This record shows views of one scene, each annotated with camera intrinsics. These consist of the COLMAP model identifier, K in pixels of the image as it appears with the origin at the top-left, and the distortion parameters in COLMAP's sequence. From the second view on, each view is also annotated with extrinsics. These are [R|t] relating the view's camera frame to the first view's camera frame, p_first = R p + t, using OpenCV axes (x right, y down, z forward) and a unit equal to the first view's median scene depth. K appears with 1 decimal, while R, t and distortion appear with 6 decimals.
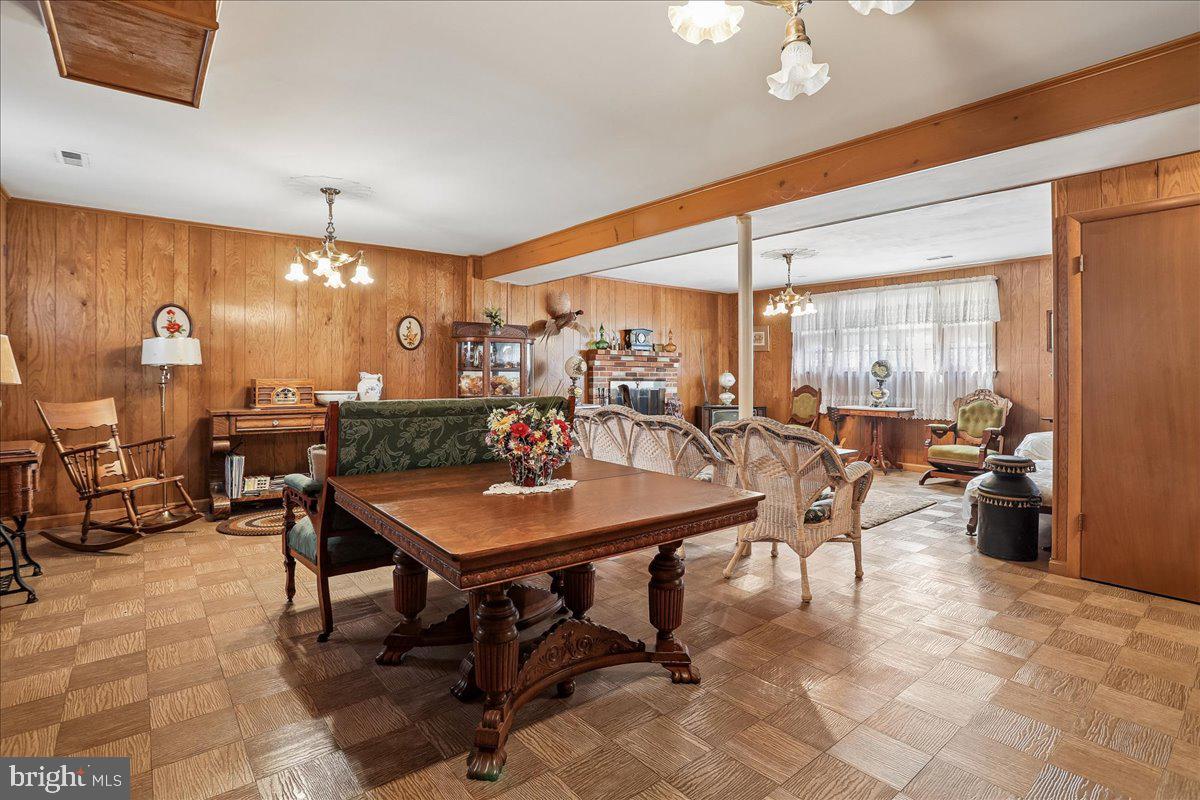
lens RADIAL K [[588.1, 0, 602.1], [0, 588.1, 373.0], [0, 0, 1]] dist [-0.062052, 0.000488]
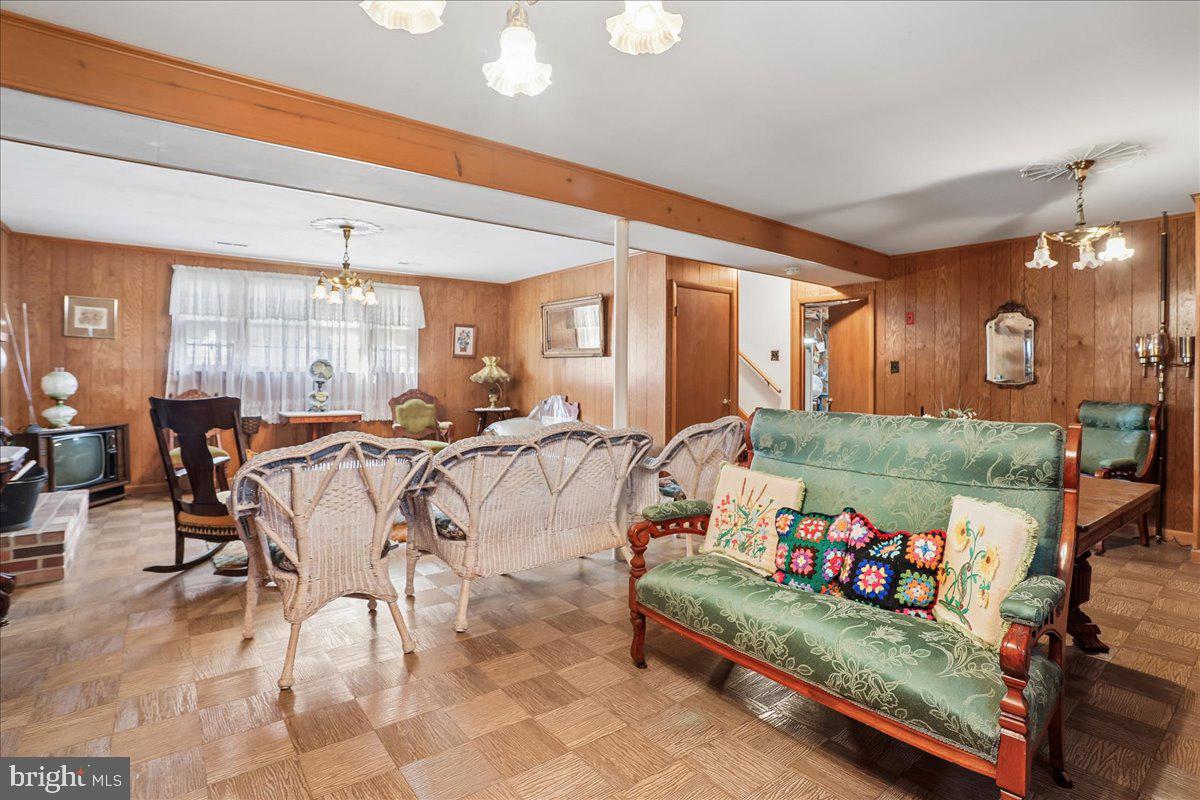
lens RADIAL K [[588.1, 0, 602.1], [0, 588.1, 373.0], [0, 0, 1]] dist [-0.062052, 0.000488]
pose [[0.014029, 0.000003, 0.999902, -0.416437], [-0.009612, 0.999954, 0.000132, -0.005637], [-0.999855, -0.009613, 0.014028, 0.564600]]
